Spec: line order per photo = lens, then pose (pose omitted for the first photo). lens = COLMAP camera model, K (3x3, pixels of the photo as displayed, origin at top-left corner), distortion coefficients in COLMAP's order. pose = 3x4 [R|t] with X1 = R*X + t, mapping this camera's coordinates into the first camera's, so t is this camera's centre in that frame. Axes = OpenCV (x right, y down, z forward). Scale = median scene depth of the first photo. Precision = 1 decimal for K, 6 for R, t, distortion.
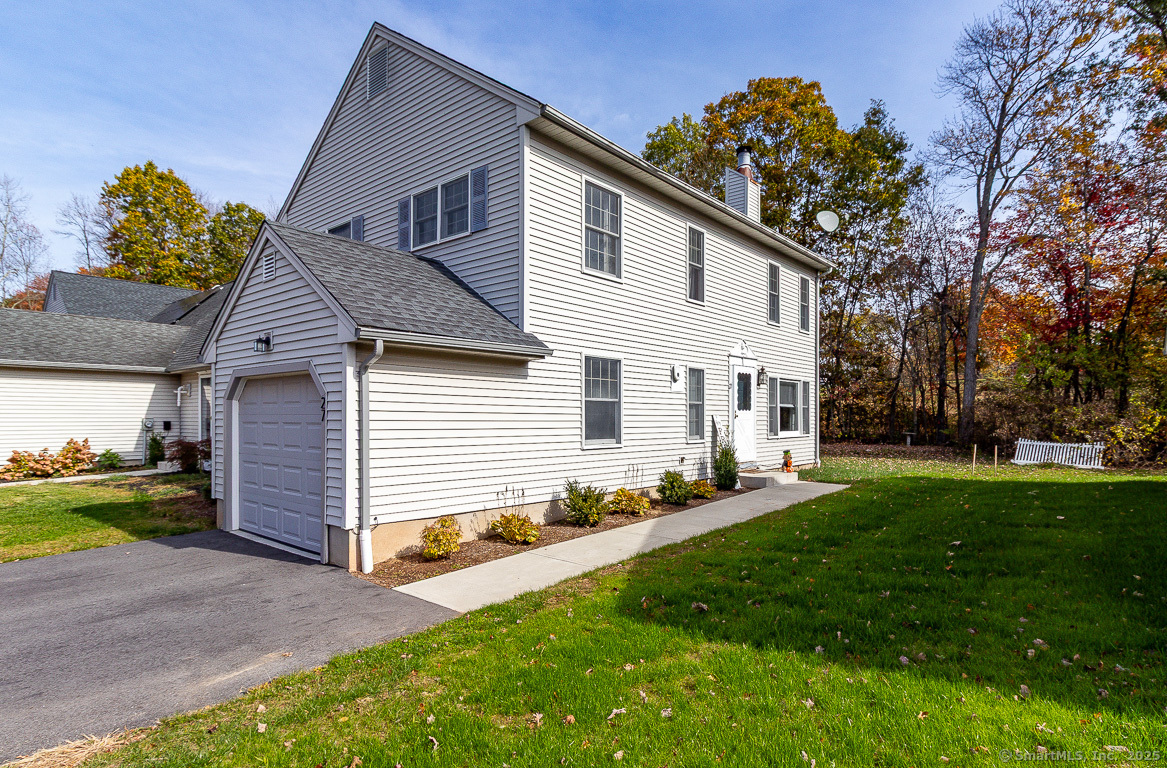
lens RADIAL K [[621.9, 0, 584.4], [0, 621.9, 420.3], [0, 0, 1]] dist [0.001927, 0.000121]
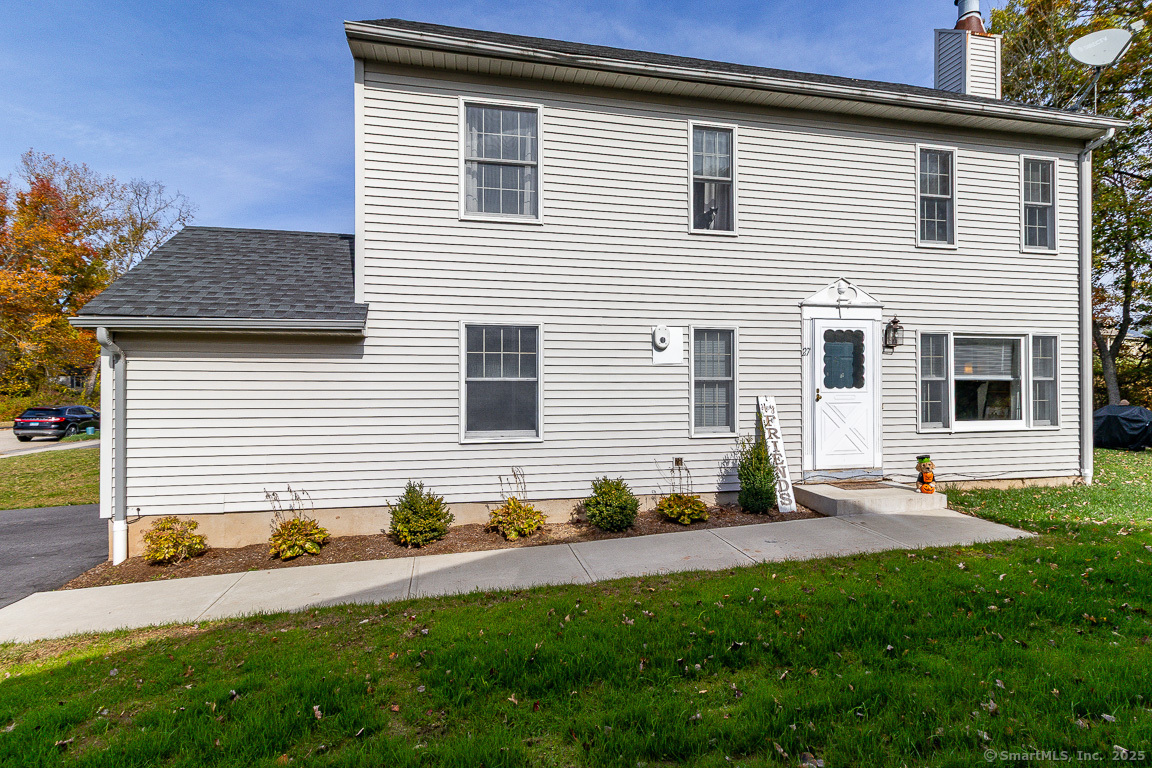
lens RADIAL K [[501.2, 0, 574.0], [0, 501.2, 402.8], [0, 0, 1]] dist [0.001340, 0.000222]
pose [[0.782102, -0.007836, -0.623101, 0.402595], [0.007556, 0.999967, -0.003092, -0.001457], [0.623105, -0.002290, 0.782135, 0.471390]]
